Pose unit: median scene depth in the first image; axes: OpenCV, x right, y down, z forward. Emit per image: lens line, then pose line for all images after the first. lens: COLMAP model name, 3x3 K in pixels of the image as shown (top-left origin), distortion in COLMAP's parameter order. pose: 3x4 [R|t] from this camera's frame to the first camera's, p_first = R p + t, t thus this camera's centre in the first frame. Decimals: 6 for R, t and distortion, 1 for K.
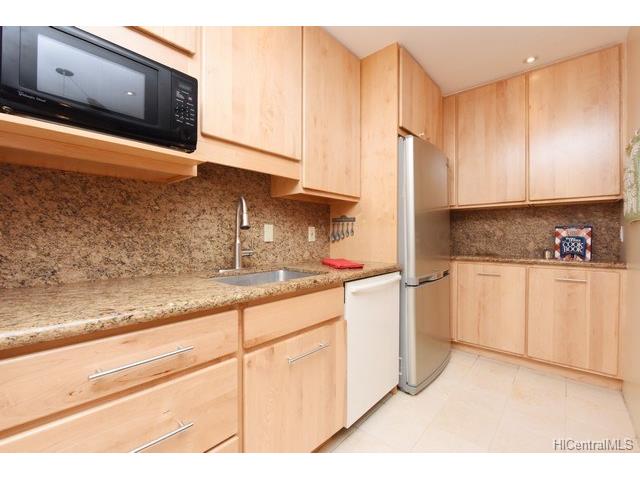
lens RADIAL K [[280.8, 0, 320.0], [0, 280.8, 240.0], [0, 0, 1]] dist [-0.015858, -0.000354]
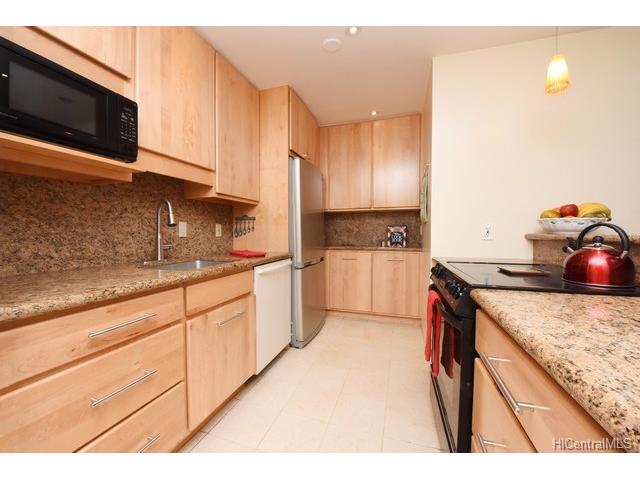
lens RADIAL K [[267.4, 0, 311.2], [0, 267.4, 240.3], [0, 0, 1]] dist [-0.018241, -0.000242]
pose [[0.924571, -0.013827, 0.380758, -0.109053], [0.006881, 0.999784, 0.019597, 0.002016], [-0.380946, -0.015499, 0.924467, -0.215146]]
